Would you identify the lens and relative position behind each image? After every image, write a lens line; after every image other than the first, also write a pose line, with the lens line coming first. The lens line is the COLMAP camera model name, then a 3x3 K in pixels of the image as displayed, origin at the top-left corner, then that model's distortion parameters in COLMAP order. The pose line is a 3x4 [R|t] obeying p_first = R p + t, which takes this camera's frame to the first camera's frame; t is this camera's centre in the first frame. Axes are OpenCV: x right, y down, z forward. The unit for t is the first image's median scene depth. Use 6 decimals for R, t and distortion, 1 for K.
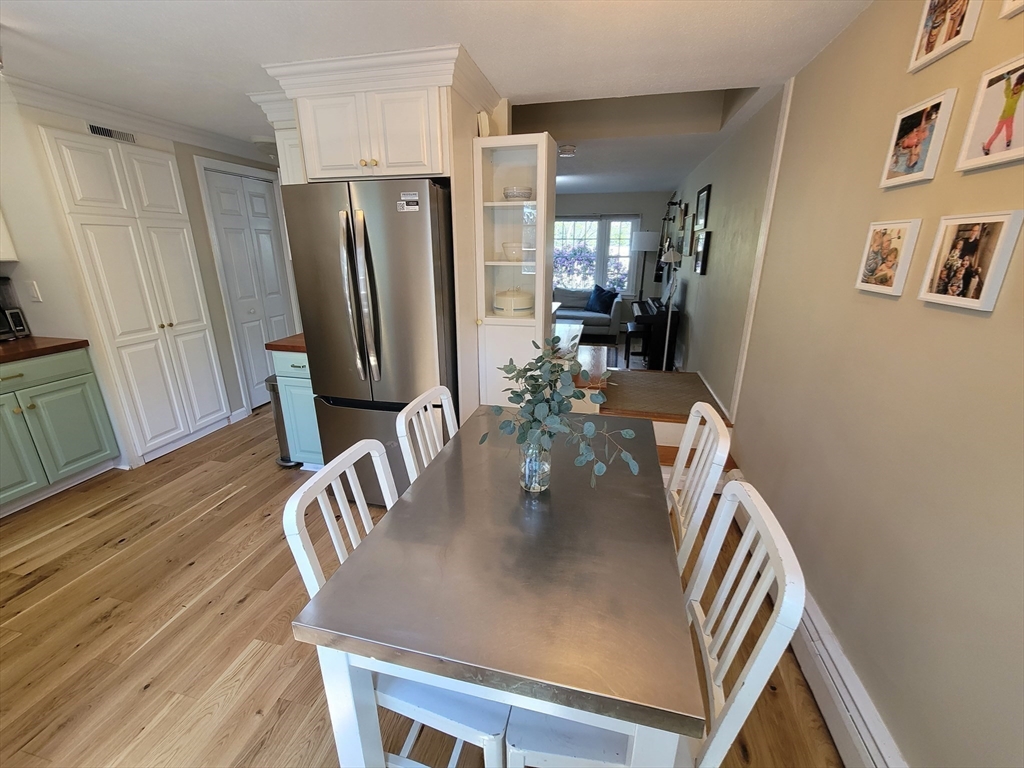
lens RADIAL K [[418.7, 0, 513.8], [0, 418.7, 379.5], [0, 0, 1]] dist [-0.001101, 0.000669]
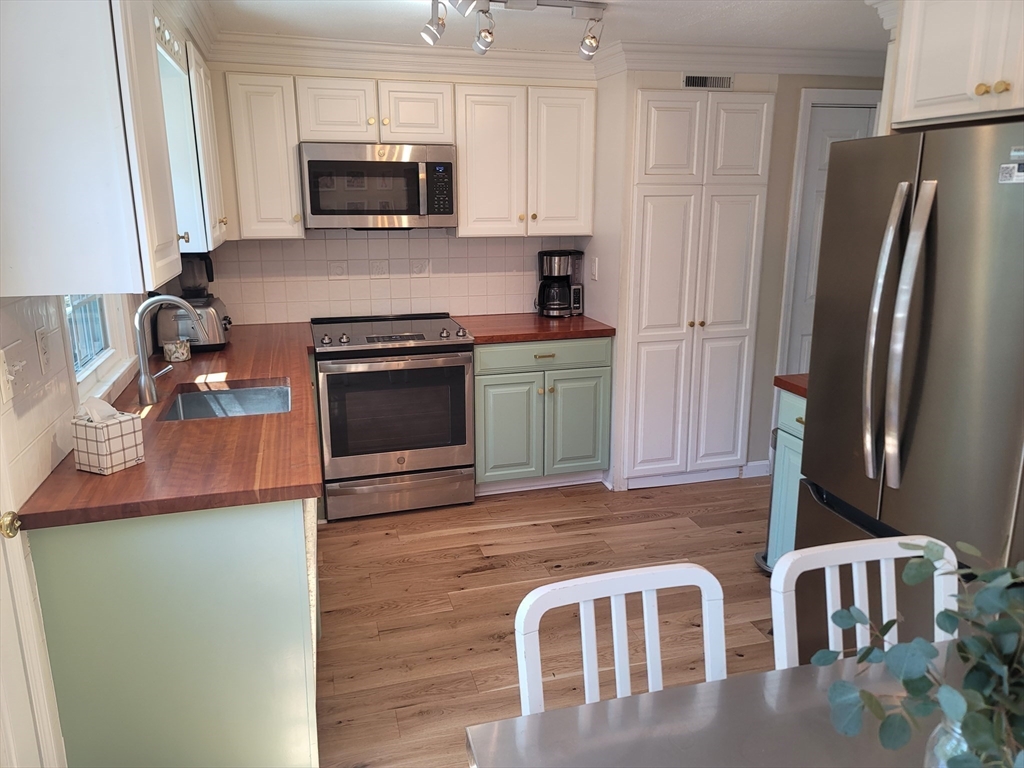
lens RADIAL K [[753.1, 0, 512.6], [0, 753.1, 368.9], [0, 0, 1]] dist [0.088711, -0.055202]
pose [[0.479316, 0.197155, -0.855211, 0.222896], [-0.263998, 0.961700, 0.073743, -0.077992], [0.836995, 0.190428, 0.513007, 0.054770]]
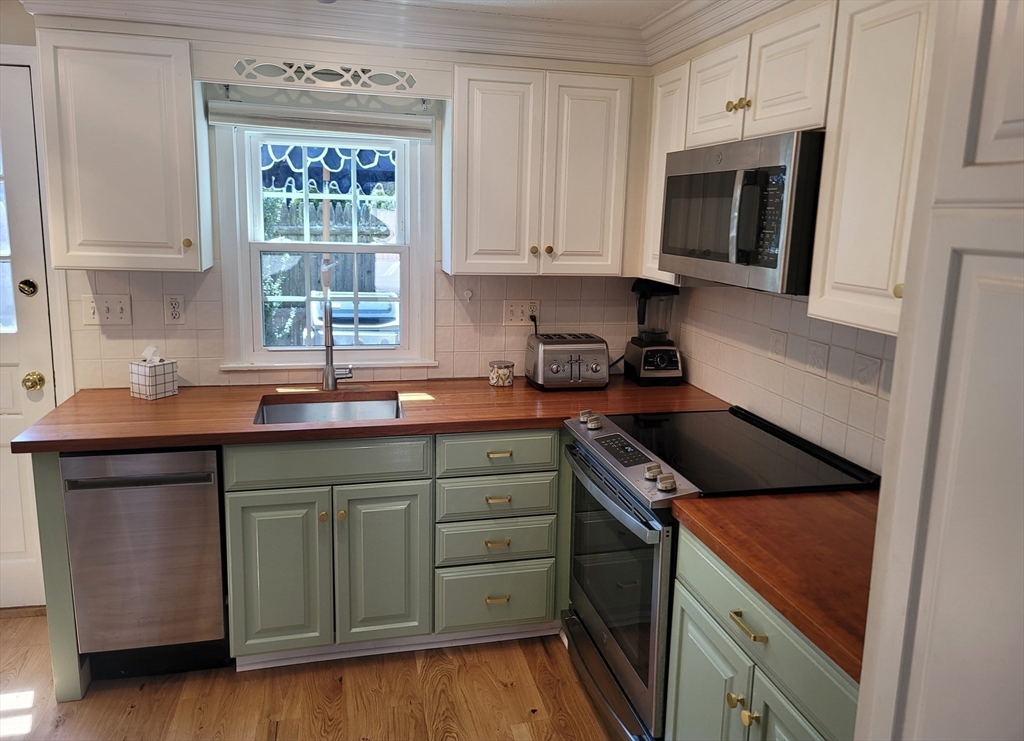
lens RADIAL K [[715.4, 0, 512.6], [0, 715.4, 338.0], [0, 0, 1]] dist [0.000100, -0.000286]
pose [[-0.893341, 0.046831, -0.446932, -0.674066], [-0.167075, 0.888650, 0.427069, -0.439307], [0.417166, 0.456189, -0.786043, 1.186329]]
